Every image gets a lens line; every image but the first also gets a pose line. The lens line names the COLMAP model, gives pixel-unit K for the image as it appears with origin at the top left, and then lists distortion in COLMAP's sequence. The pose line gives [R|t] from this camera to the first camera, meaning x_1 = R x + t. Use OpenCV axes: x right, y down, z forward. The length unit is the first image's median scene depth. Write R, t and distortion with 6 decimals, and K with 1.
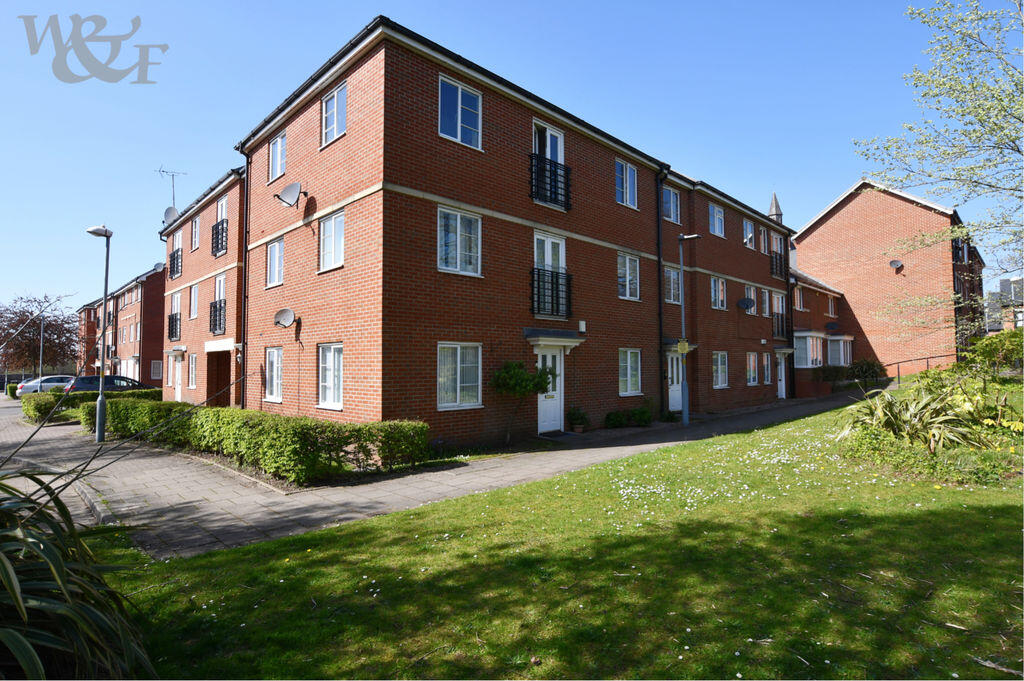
lens RADIAL K [[520.9, 0, 512.0], [0, 520.9, 340.5], [0, 0, 1]] dist [-0.002115, 0.000137]
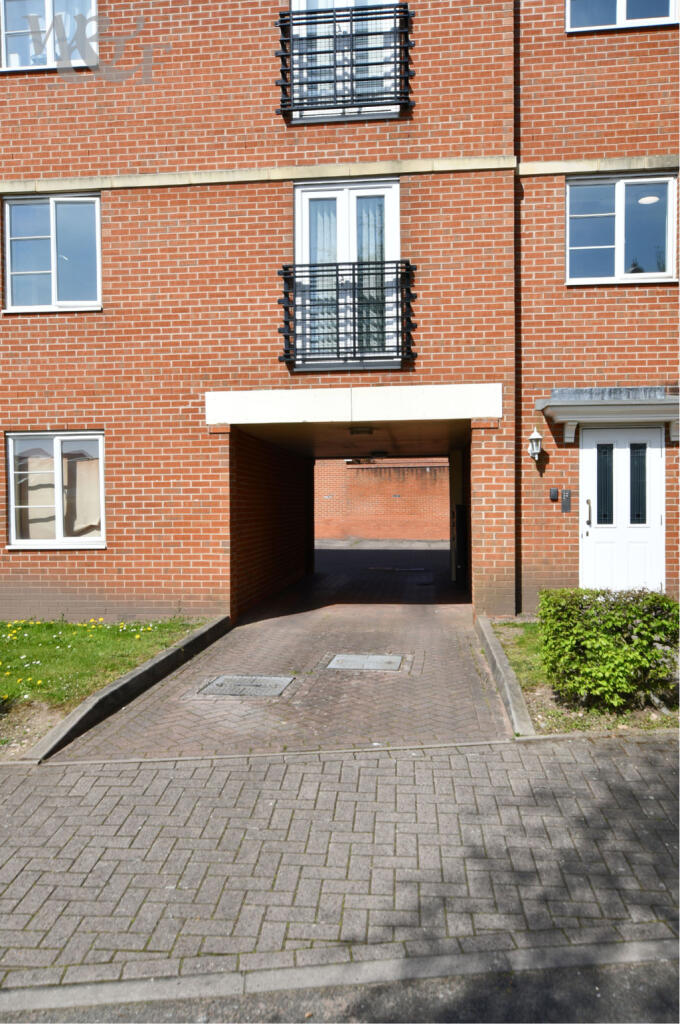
lens RADIAL K [[831.2, 0, 340.0], [0, 831.2, 512.0], [0, 0, 1]] dist [-0.006077, 0.005448]
pose [[0.769031, -0.022037, 0.638832, -1.425267], [-0.023476, 0.997758, 0.062678, 0.069403], [-0.638780, -0.063198, 0.766789, 0.960093]]
